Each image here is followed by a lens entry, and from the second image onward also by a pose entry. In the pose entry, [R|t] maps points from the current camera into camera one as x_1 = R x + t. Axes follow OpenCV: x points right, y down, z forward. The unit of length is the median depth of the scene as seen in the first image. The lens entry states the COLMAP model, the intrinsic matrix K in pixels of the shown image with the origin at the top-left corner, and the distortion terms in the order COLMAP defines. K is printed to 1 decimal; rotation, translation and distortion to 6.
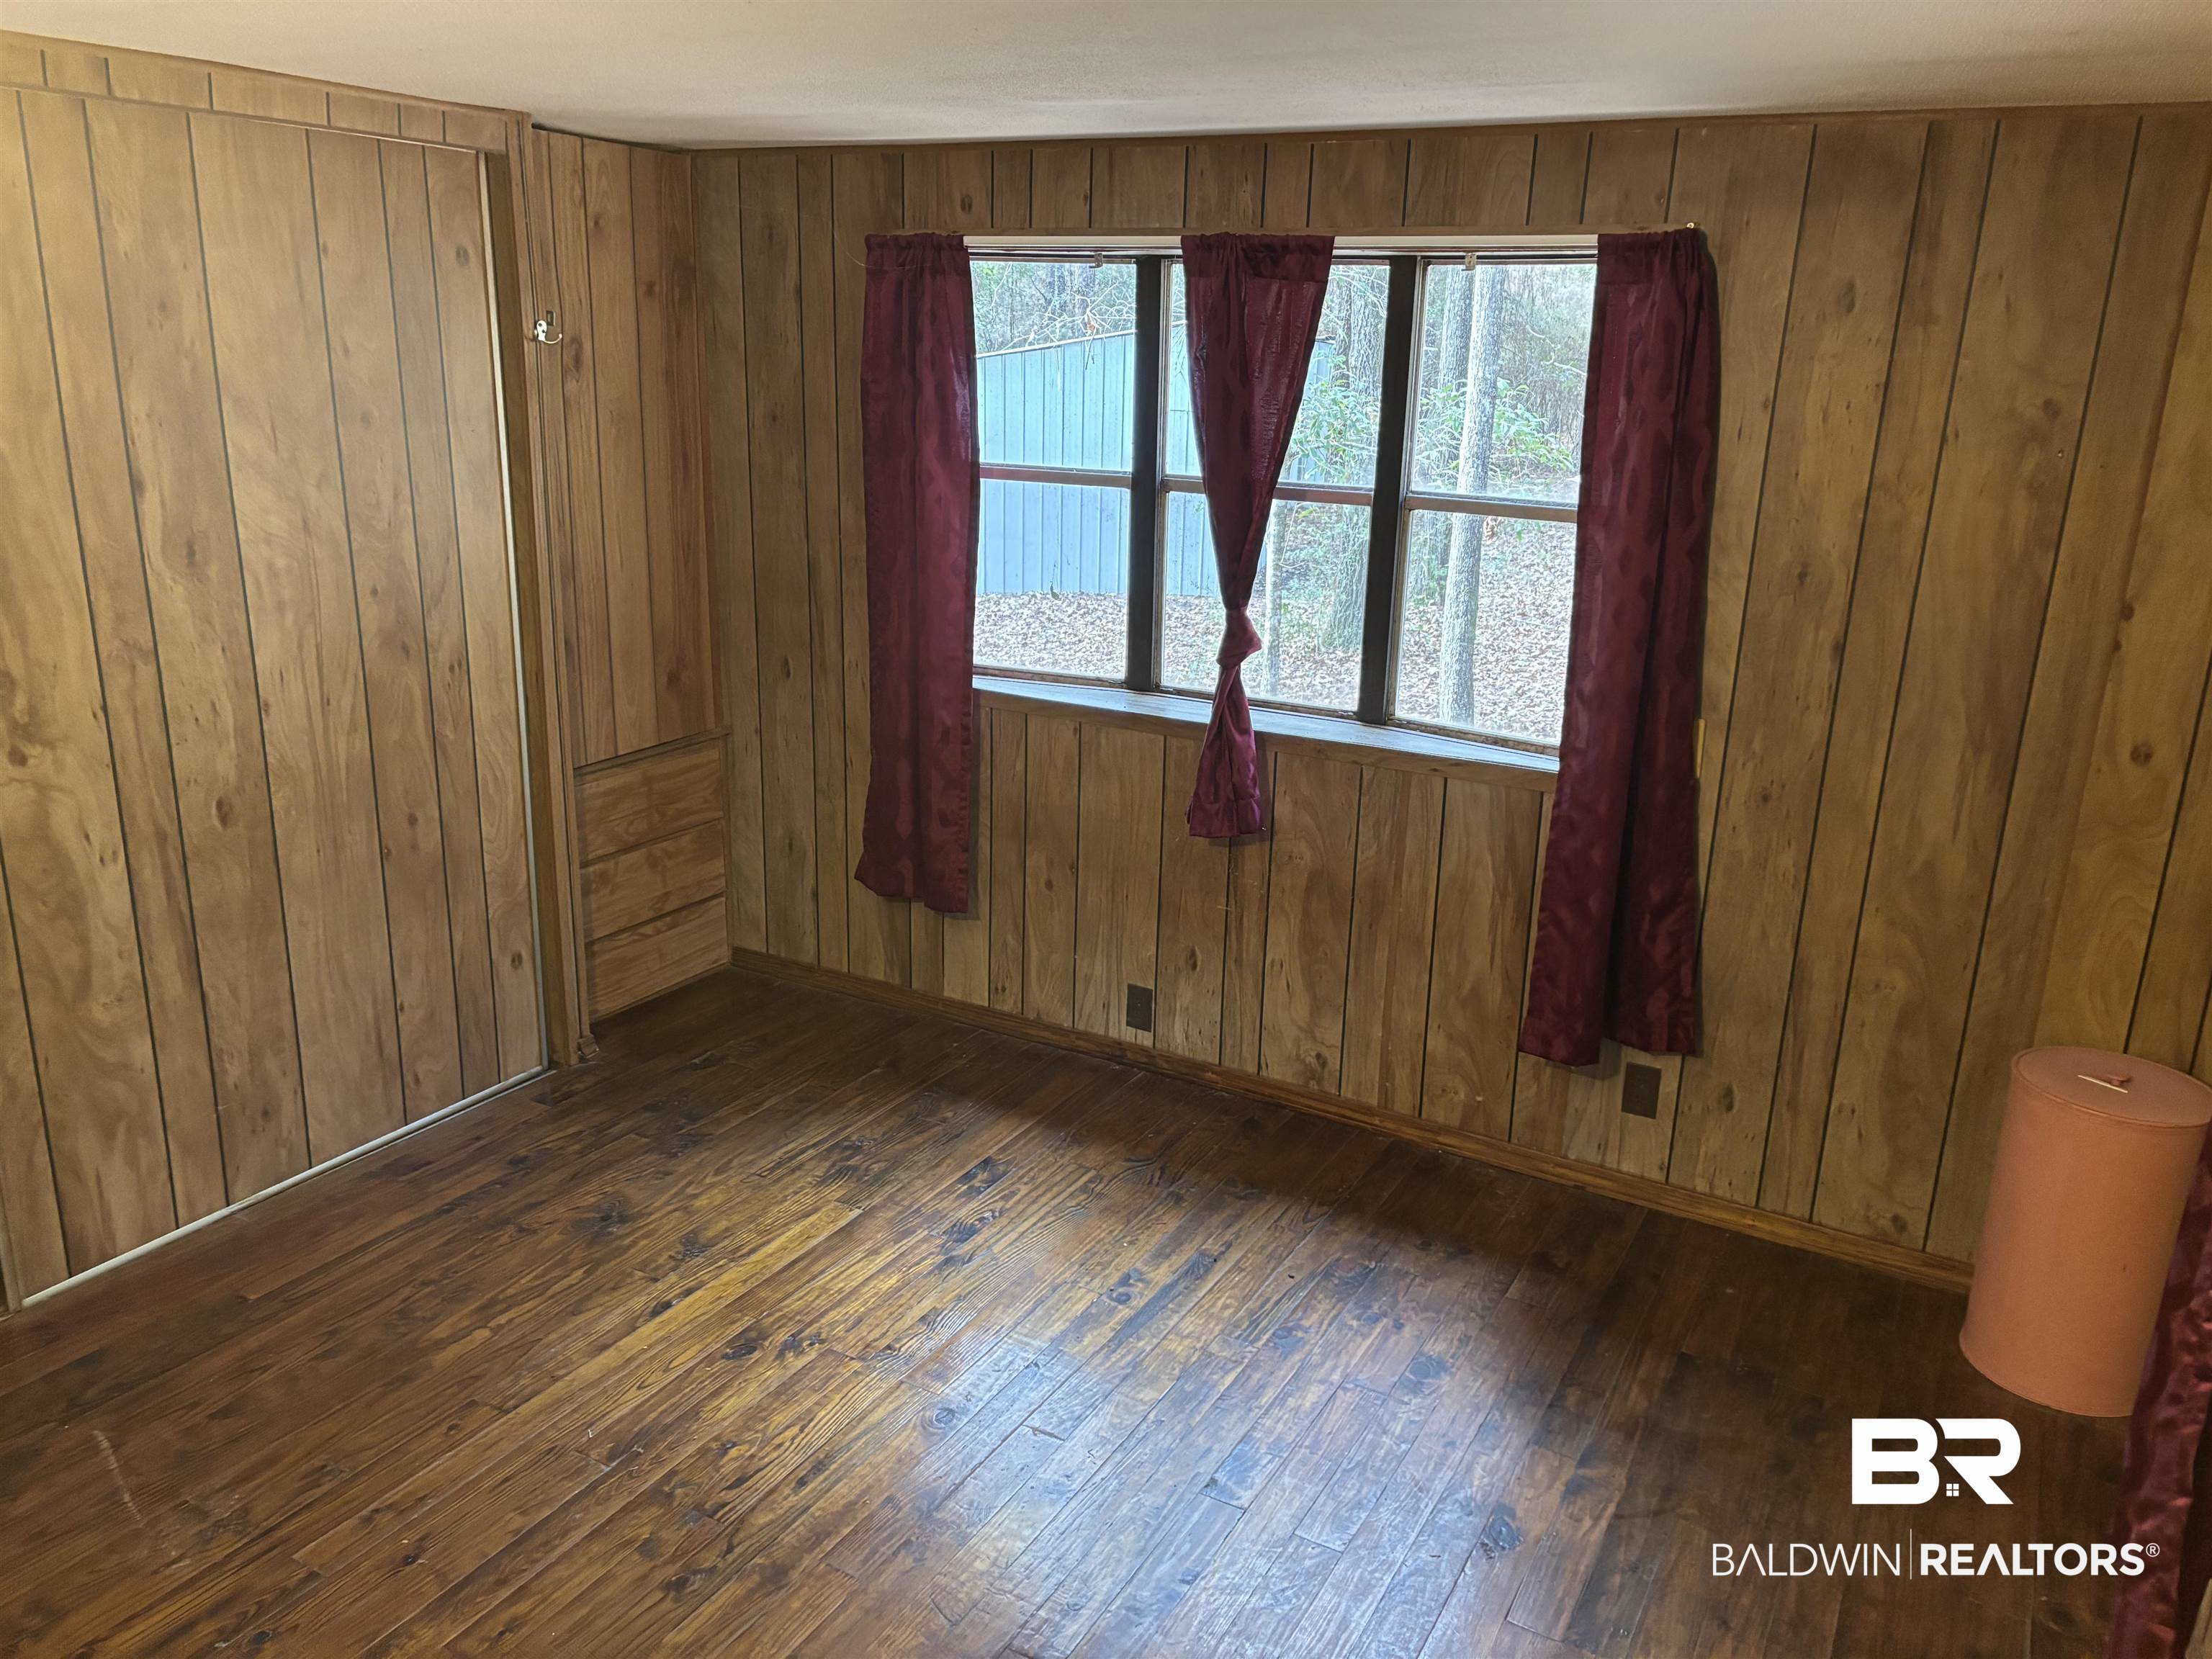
lens RADIAL K [[1664.6, 0, 1106.0], [0, 1664.6, 829.5], [0, 0, 1]] dist [0.061660, -0.054396]
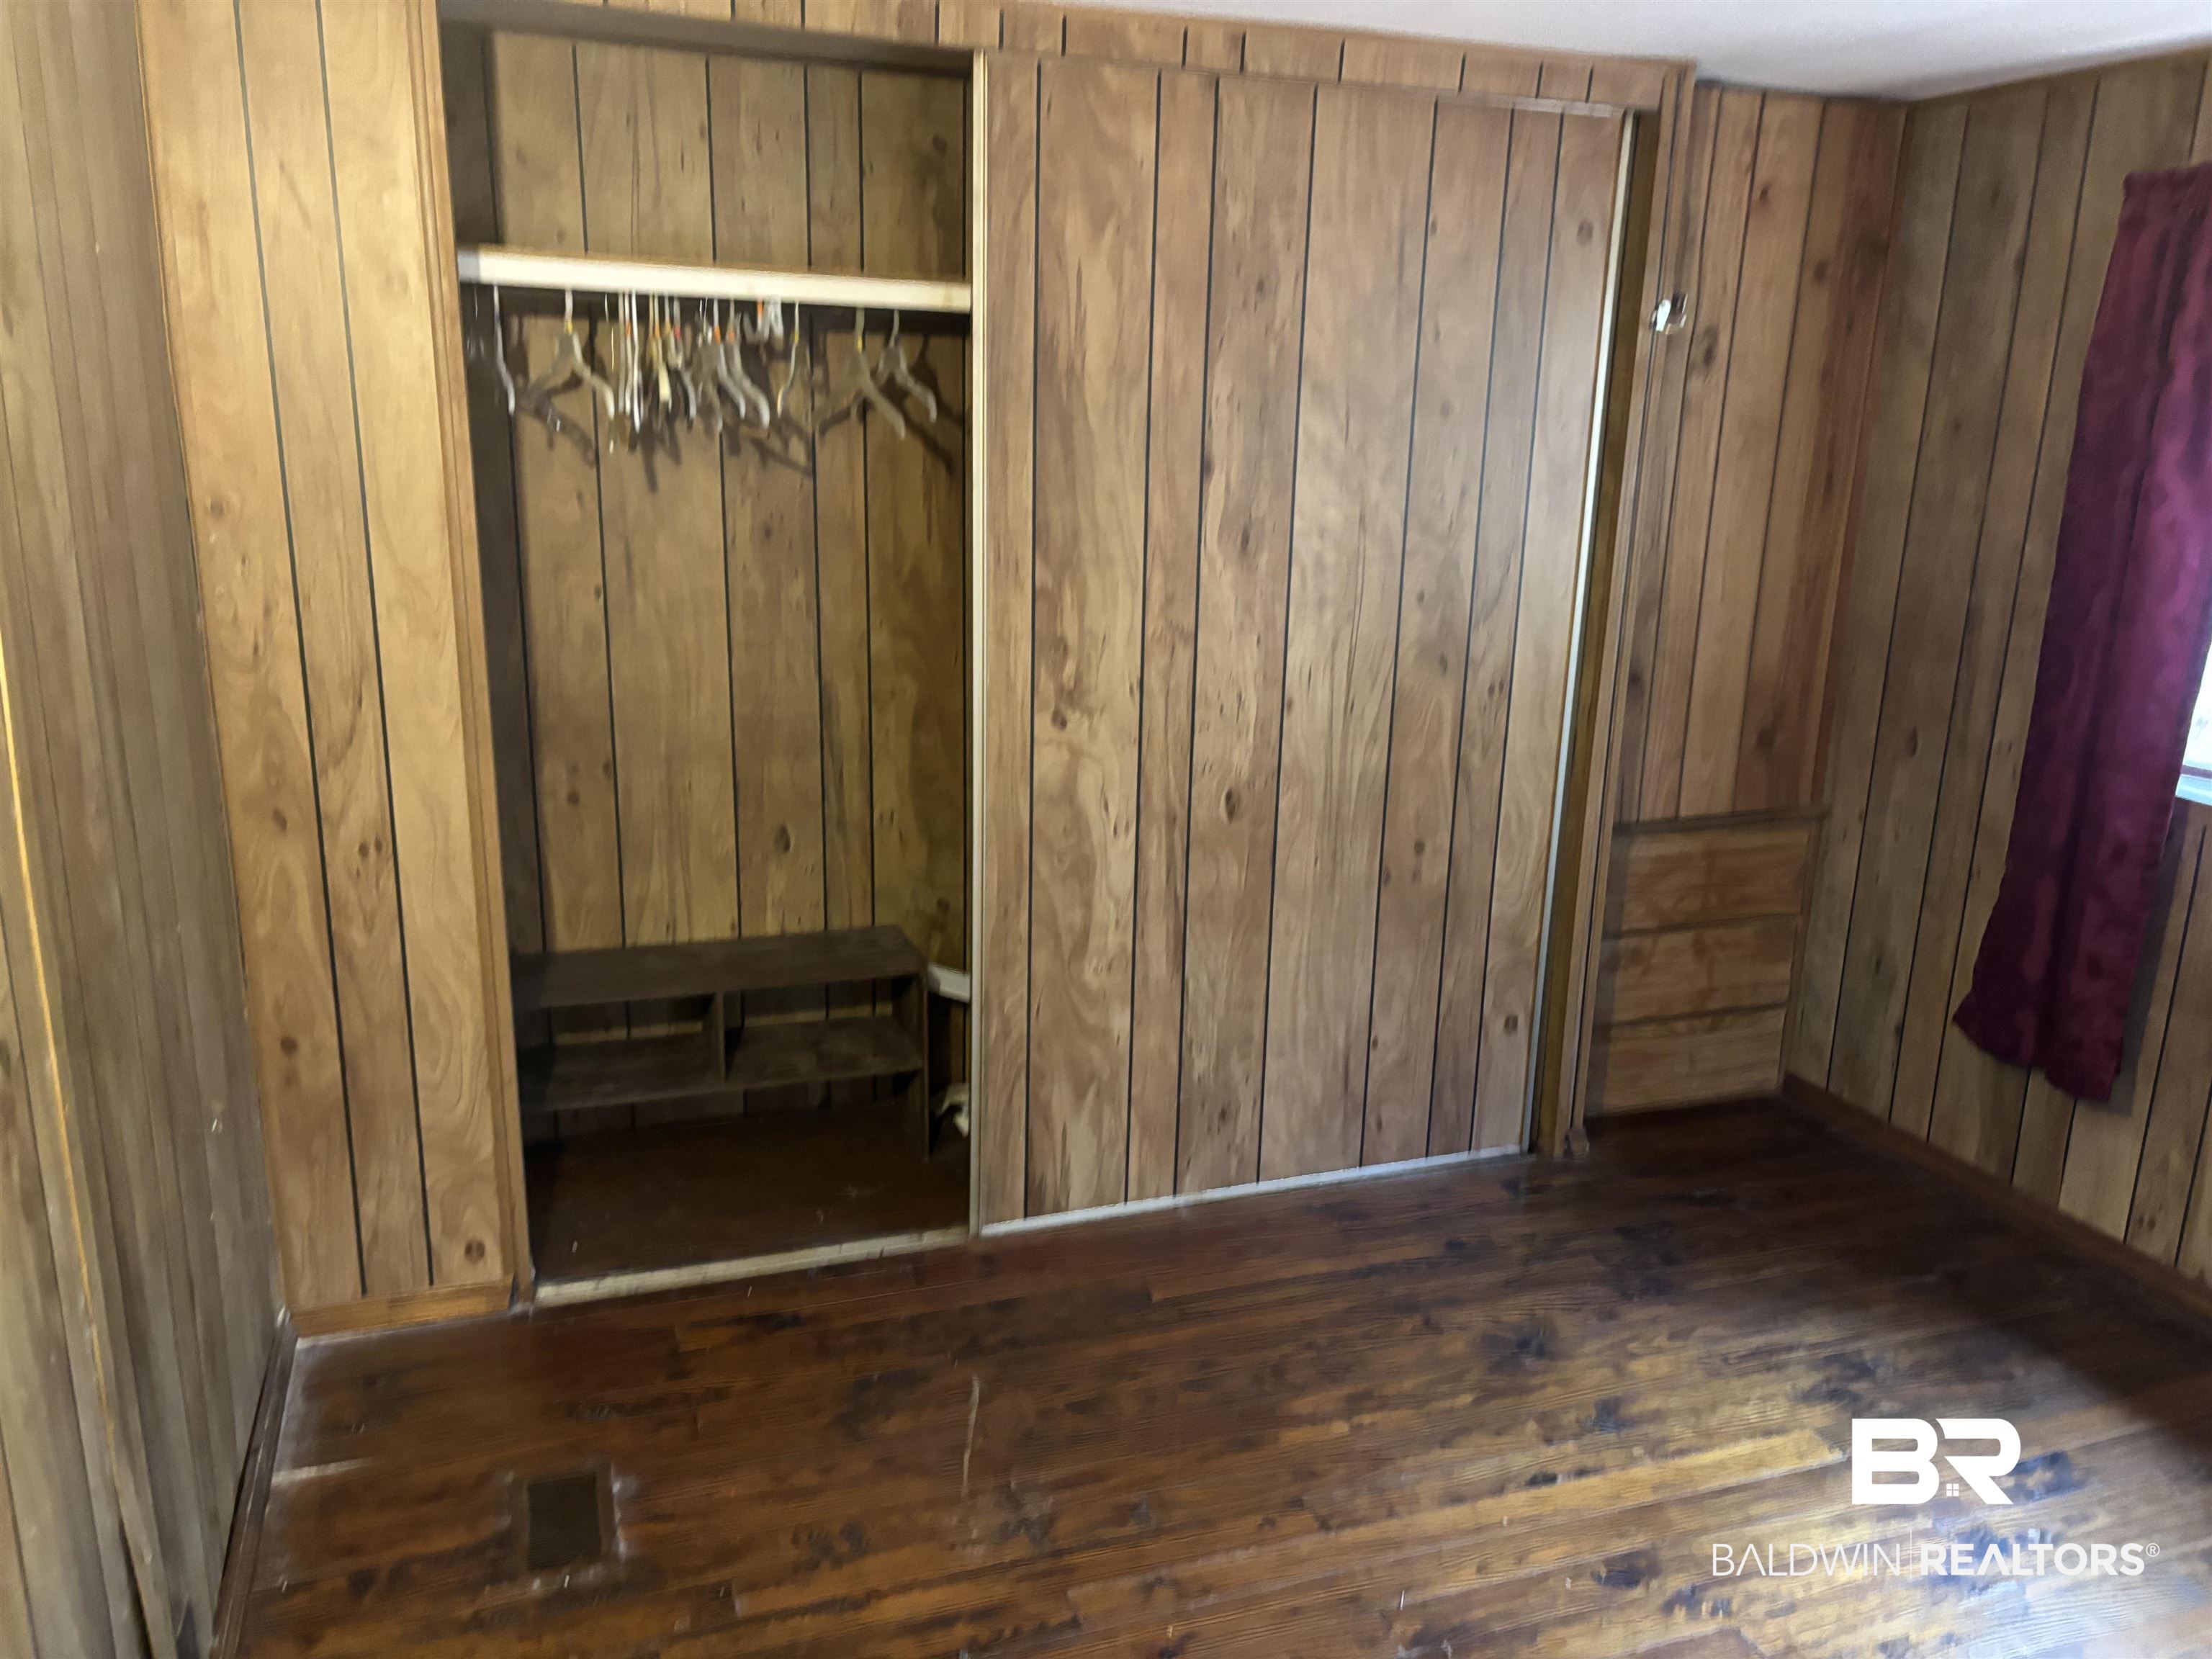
lens RADIAL K [[1667.8, 0, 1103.5], [0, 1667.8, 834.0], [0, 0, 1]] dist [0.072721, -0.063878]
pose [[0.762689, 0.152875, -0.628438, 0.032789], [-0.183534, 0.982877, 0.016354, 0.004431], [0.620178, 0.102866, 0.777687, 0.178869]]
